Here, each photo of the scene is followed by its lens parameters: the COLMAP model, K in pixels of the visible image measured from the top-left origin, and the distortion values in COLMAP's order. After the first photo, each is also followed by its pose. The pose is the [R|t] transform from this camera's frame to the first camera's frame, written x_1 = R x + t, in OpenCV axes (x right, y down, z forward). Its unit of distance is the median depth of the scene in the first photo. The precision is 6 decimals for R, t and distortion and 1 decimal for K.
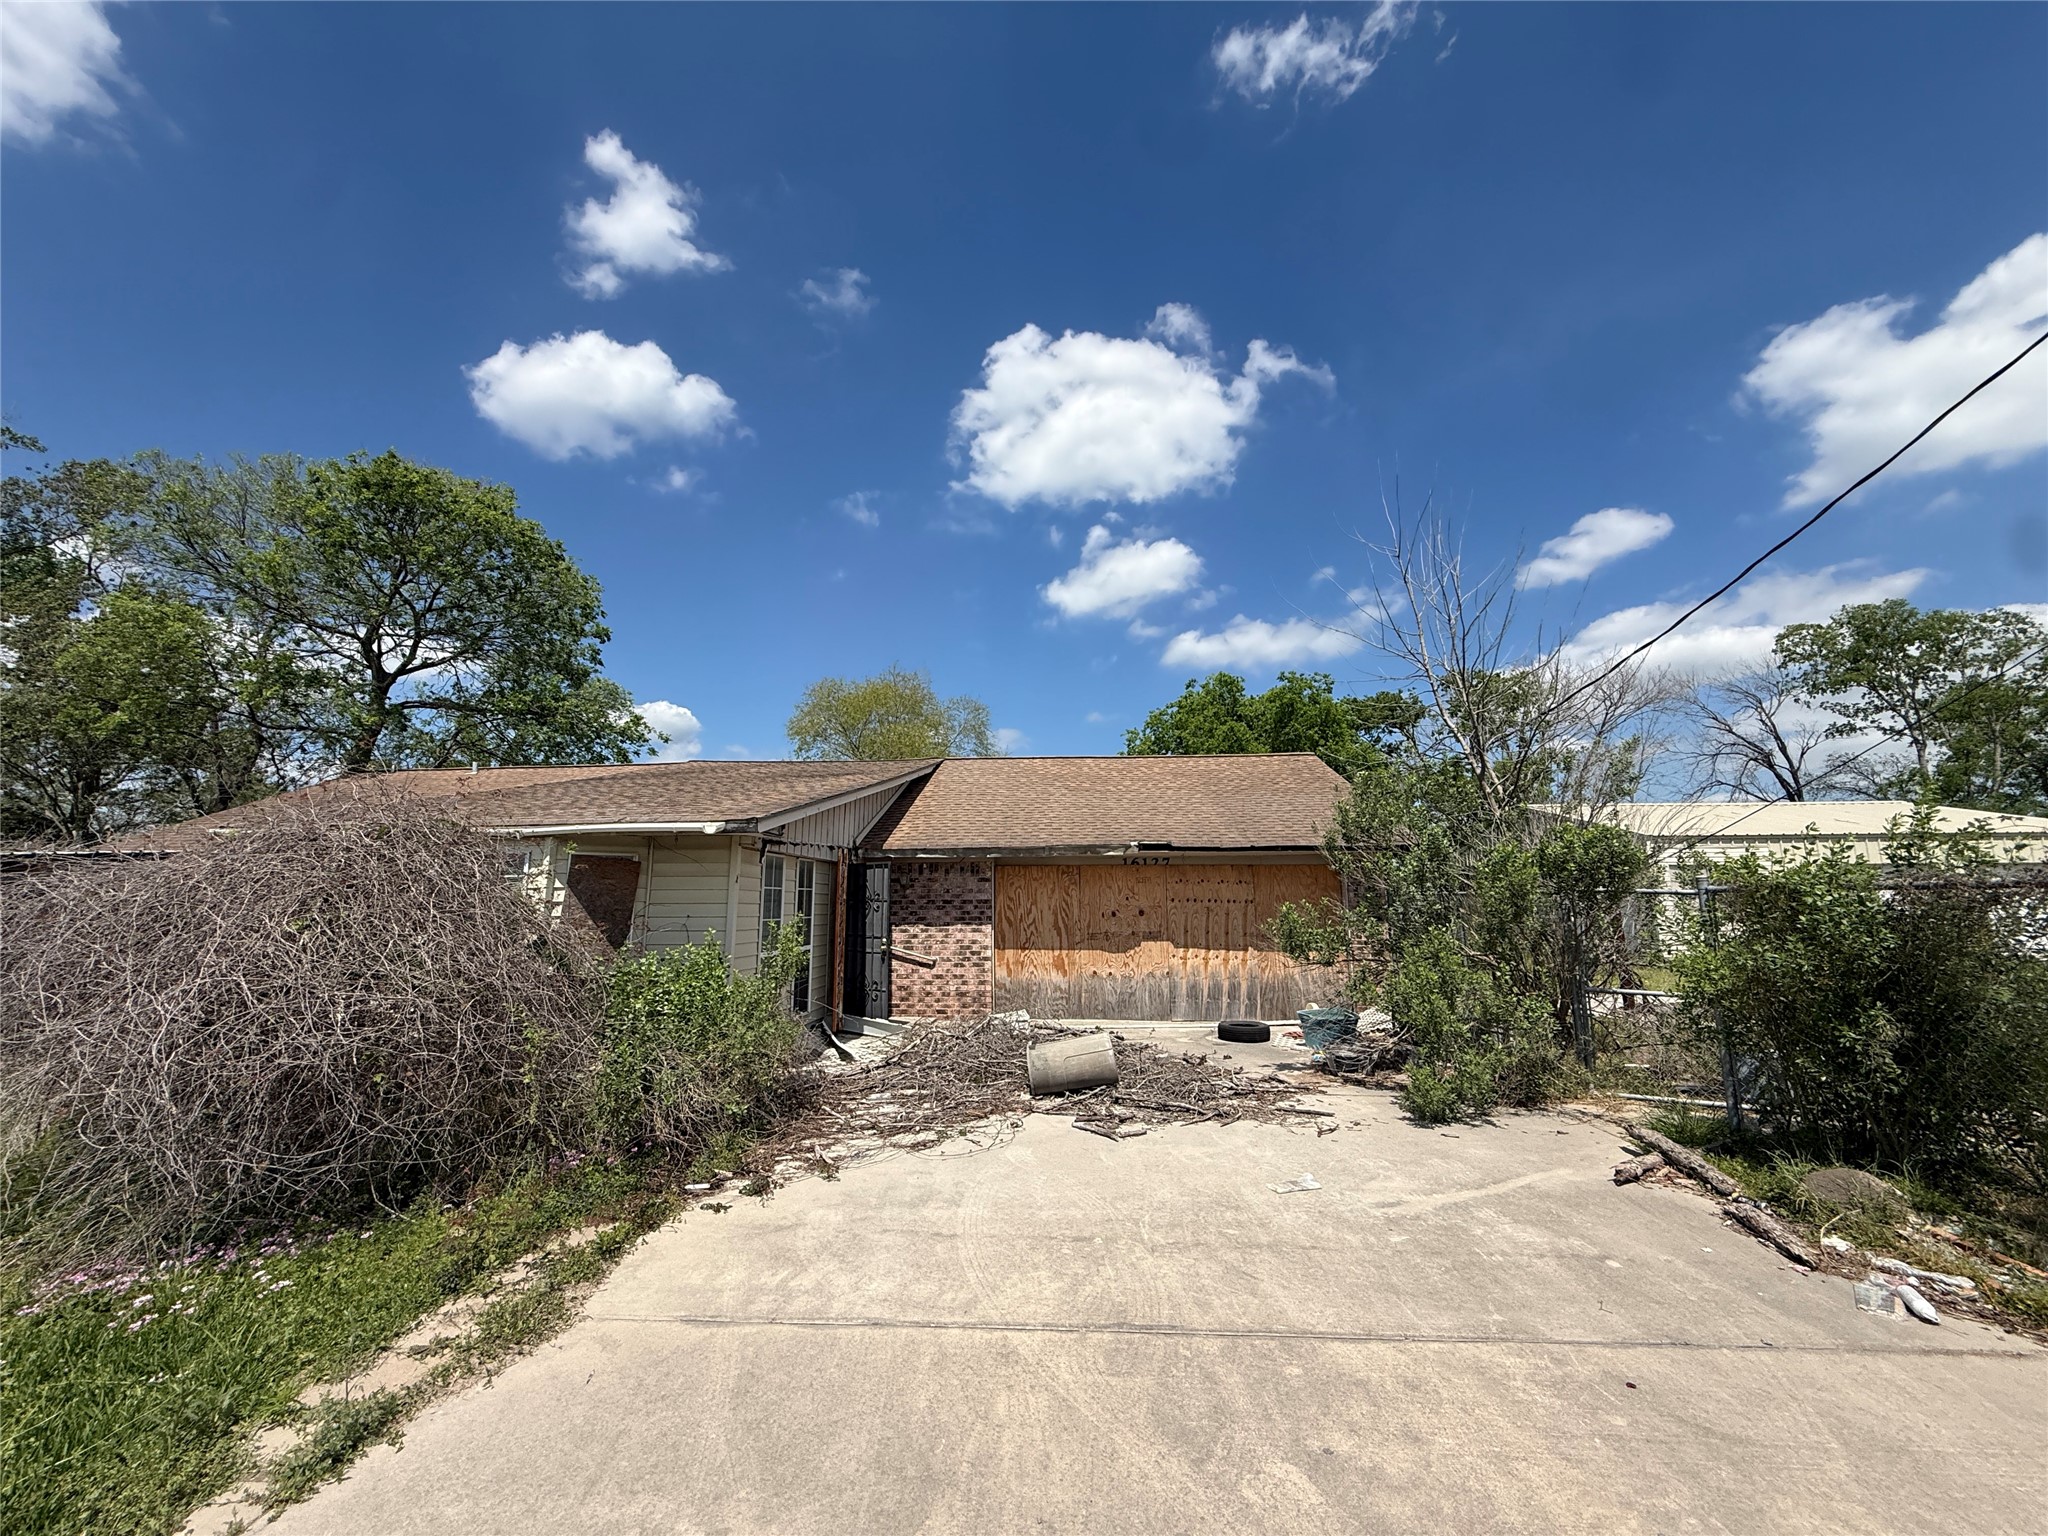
lens RADIAL K [[826.7, 0, 1019.6], [0, 826.7, 761.0], [0, 0, 1]] dist [0.002053, 0.000492]
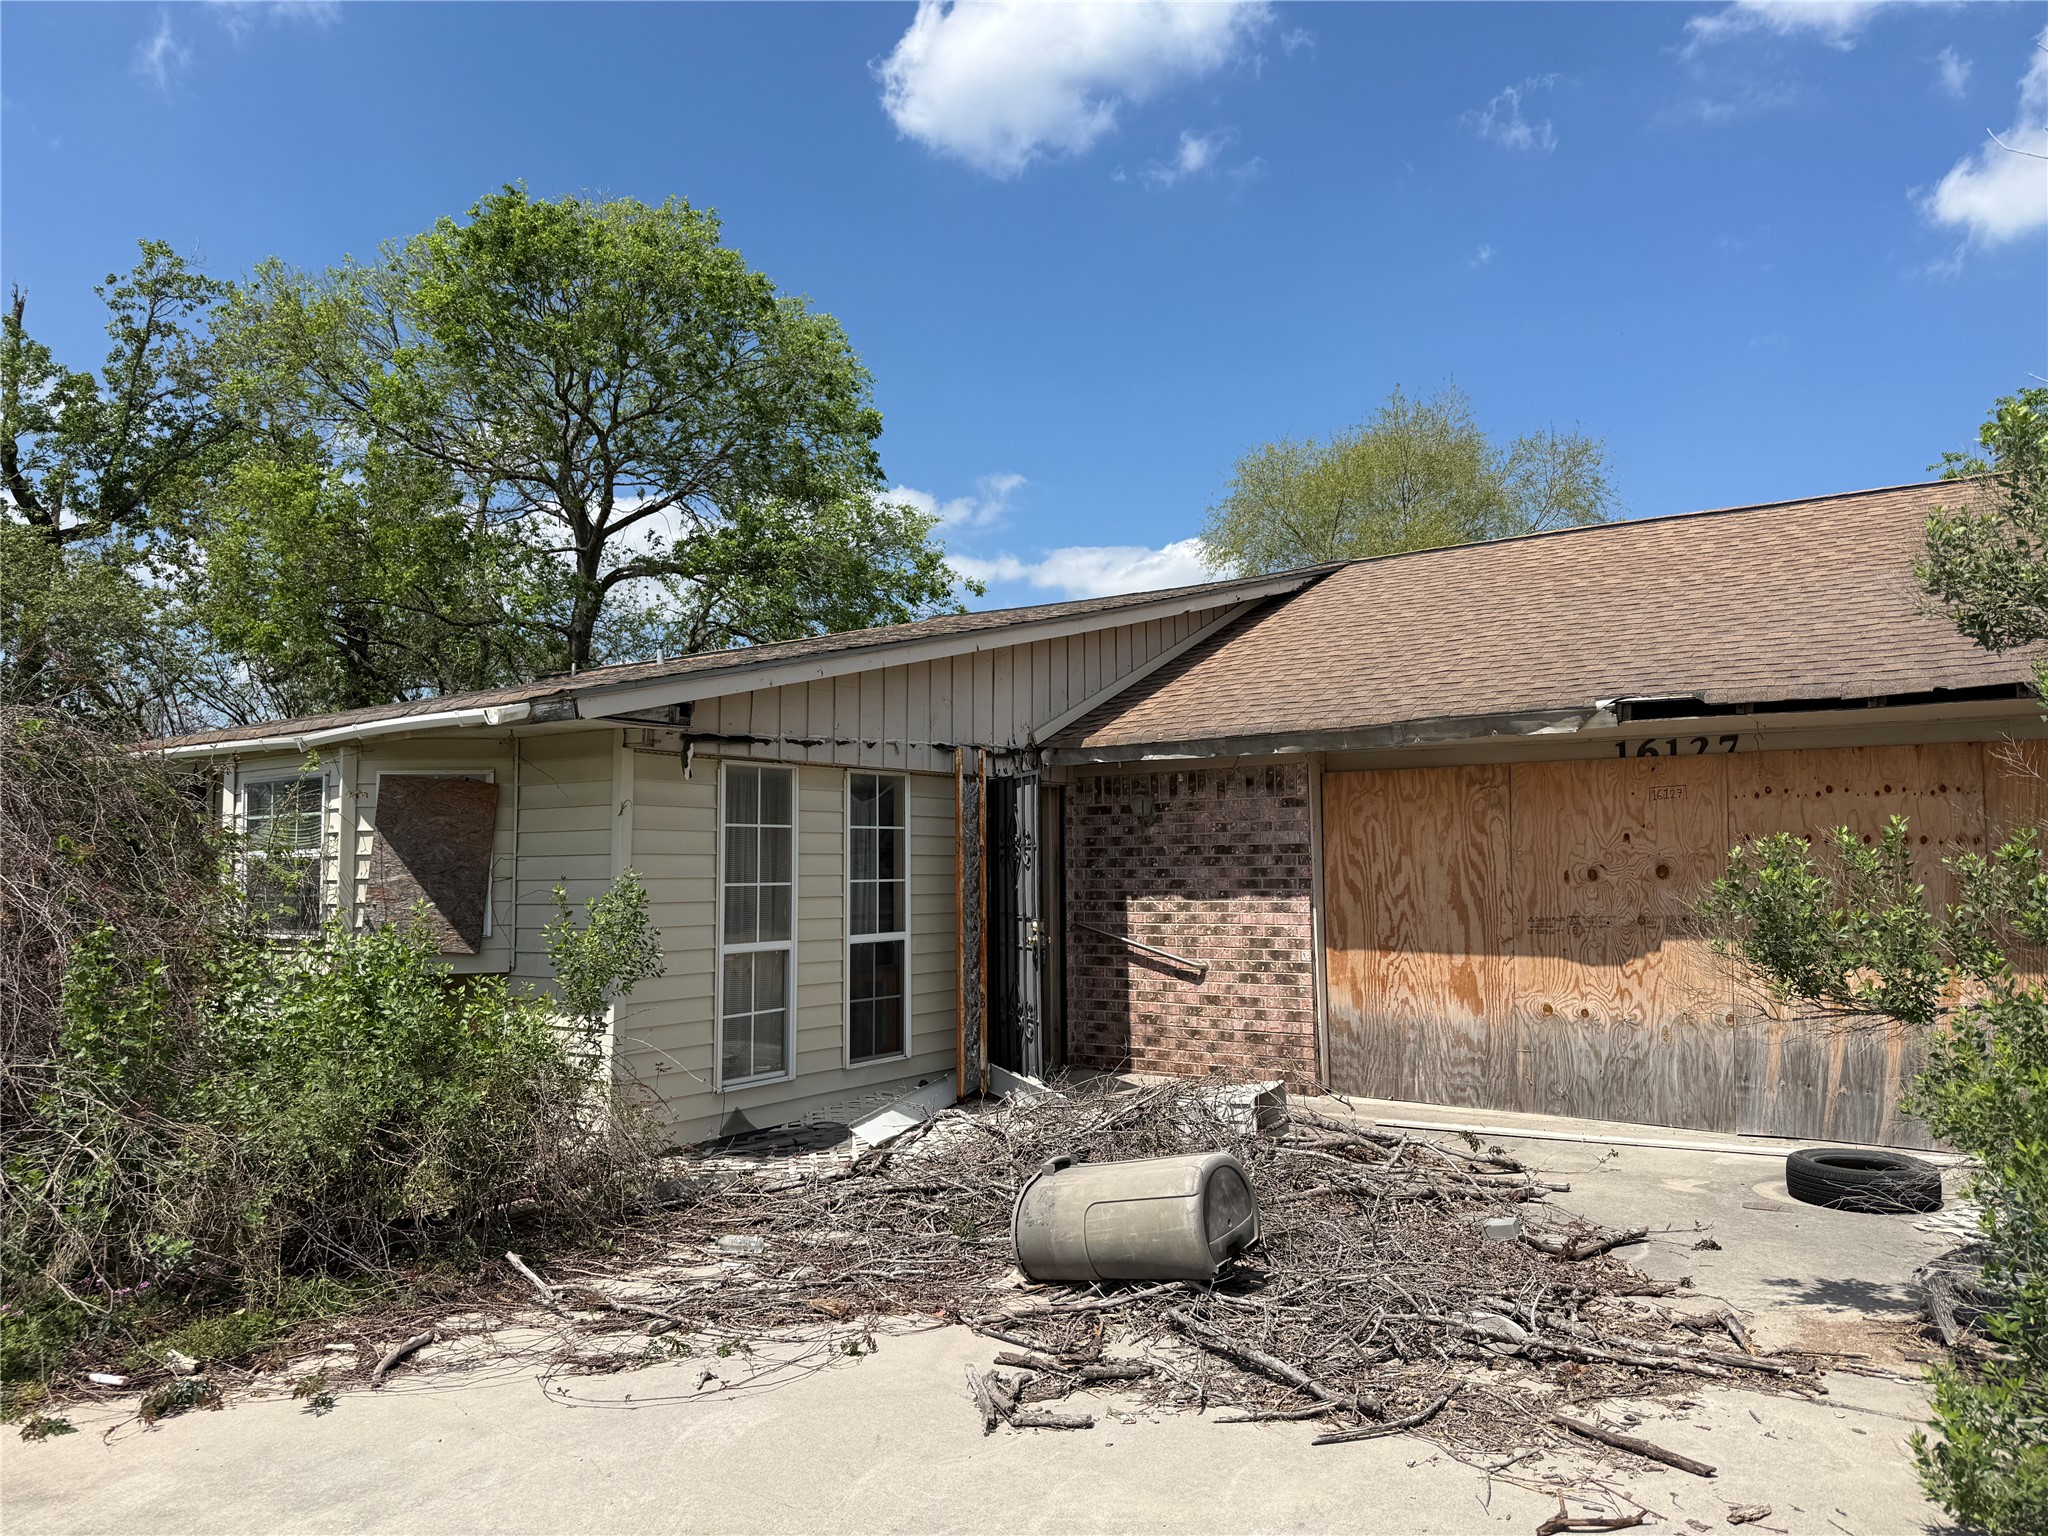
lens RADIAL K [[1445.1, 0, 1019.5], [0, 1445.1, 763.6], [0, 0, 1]] dist [0.022097, -0.034699]
pose [[0.855088, -0.041522, -0.516817, 0.250164], [0.095194, 0.992416, 0.077768, 0.043441], [0.509669, -0.115696, 0.852556, 0.224241]]
